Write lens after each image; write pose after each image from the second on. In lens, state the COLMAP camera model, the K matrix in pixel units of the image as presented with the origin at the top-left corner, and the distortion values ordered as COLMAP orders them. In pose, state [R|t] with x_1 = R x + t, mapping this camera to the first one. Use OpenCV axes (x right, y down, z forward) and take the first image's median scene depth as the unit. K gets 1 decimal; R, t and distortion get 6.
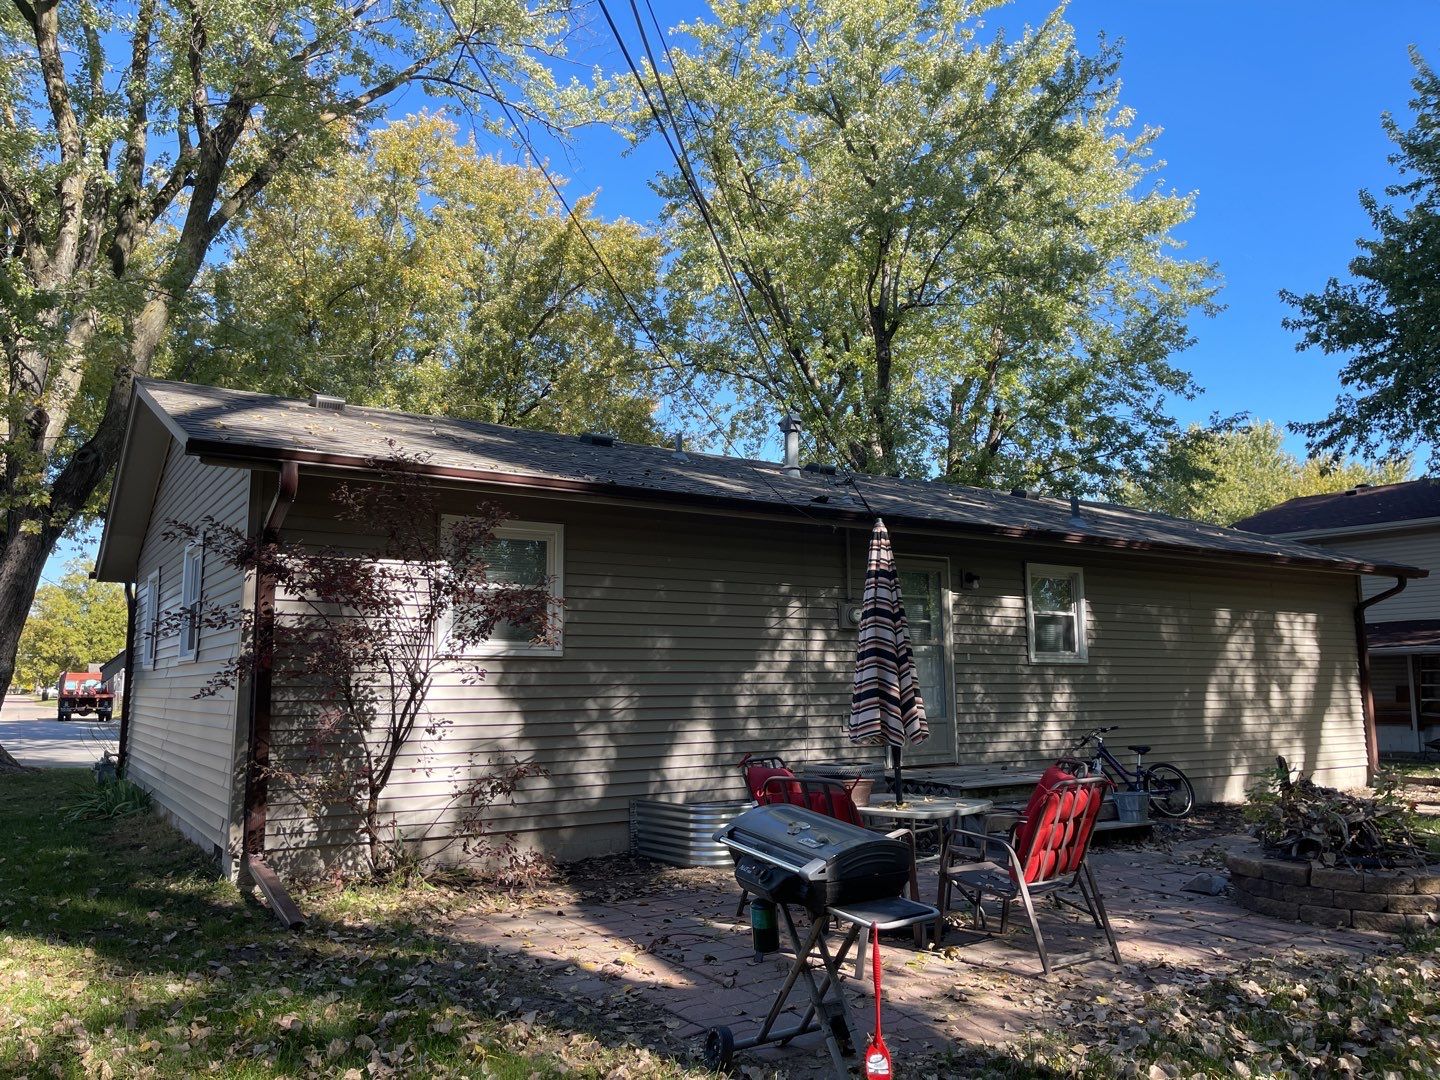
lens RADIAL K [[1085.7, 0, 720.0], [0, 1085.7, 540.0], [0, 0, 1]] dist [0.019470, -0.004442]
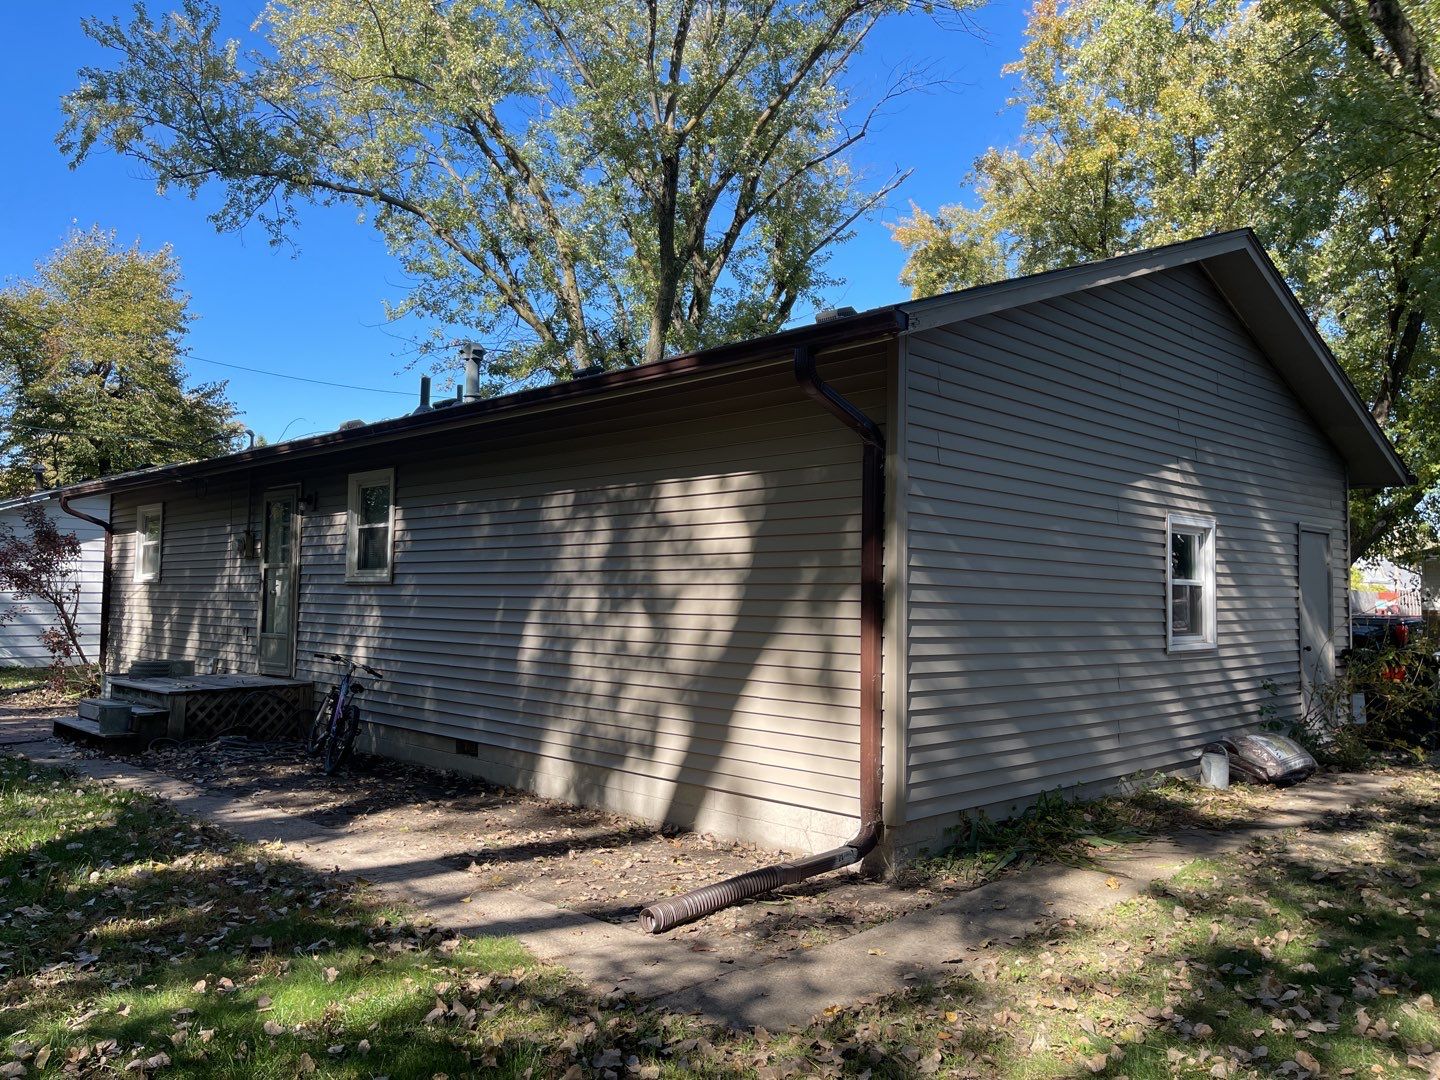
lens RADIAL K [[1085.7, 0, 720.0], [0, 1085.7, 540.0], [0, 0, 1]] dist [0.019470, -0.004442]
pose [[0.828179, 0.039206, 0.559090, 0.182602], [-0.079980, 0.995608, 0.048656, 0.050804], [-0.554727, -0.085012, 0.827678, 0.412399]]
